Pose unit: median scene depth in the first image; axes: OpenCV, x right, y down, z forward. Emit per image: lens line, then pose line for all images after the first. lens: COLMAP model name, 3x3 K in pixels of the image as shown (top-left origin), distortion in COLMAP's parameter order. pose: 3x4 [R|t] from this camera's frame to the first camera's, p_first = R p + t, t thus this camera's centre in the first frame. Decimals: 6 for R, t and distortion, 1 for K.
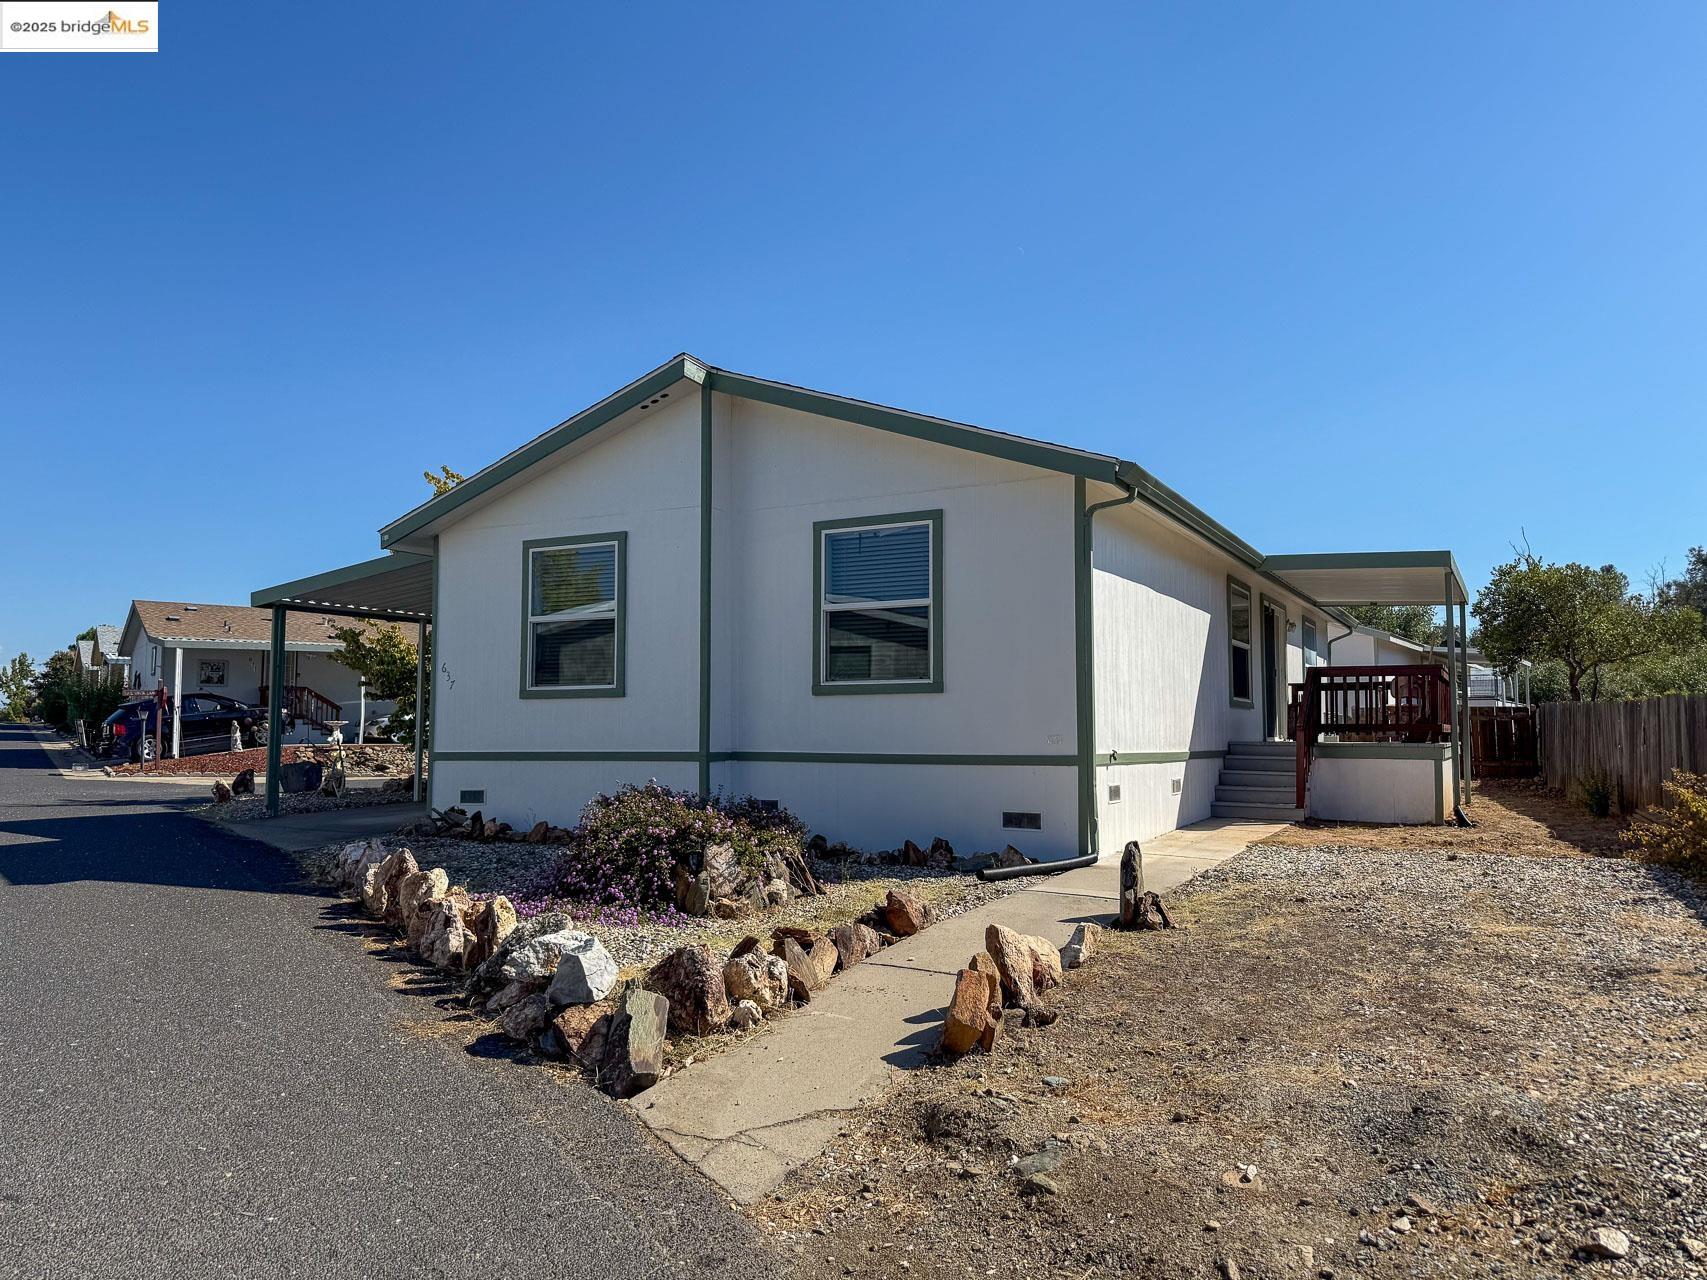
lens RADIAL K [[1226.7, 0, 859.3], [0, 1226.7, 650.7], [0, 0, 1]] dist [0.131794, -0.246201]
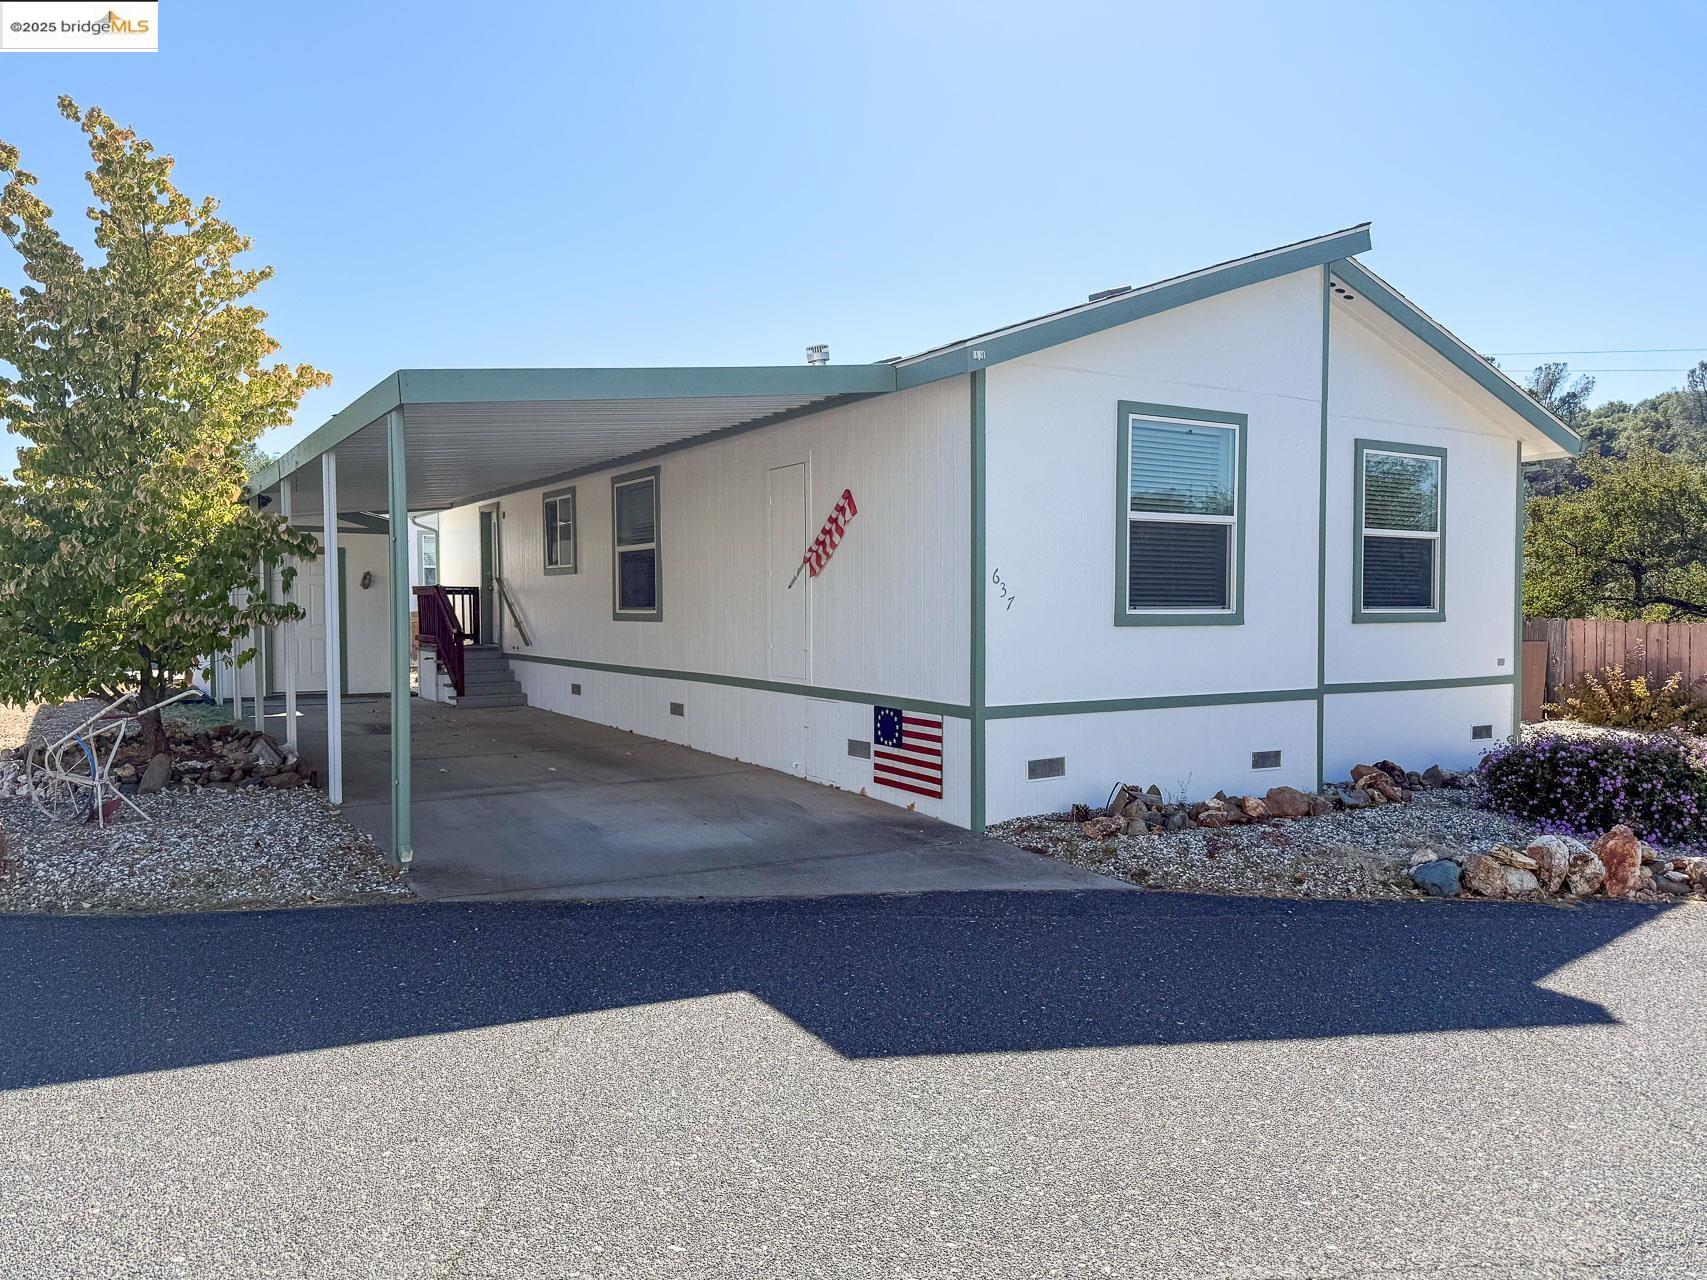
lens RADIAL K [[1226.7, 0, 859.3], [0, 1226.7, 650.7], [0, 0, 1]] dist [0.131794, -0.246201]
pose [[0.482828, -0.030957, 0.875168, -1.020799], [-0.069485, 0.994870, 0.073526, 0.012495], [-0.872954, -0.096311, 0.478199, 0.830219]]
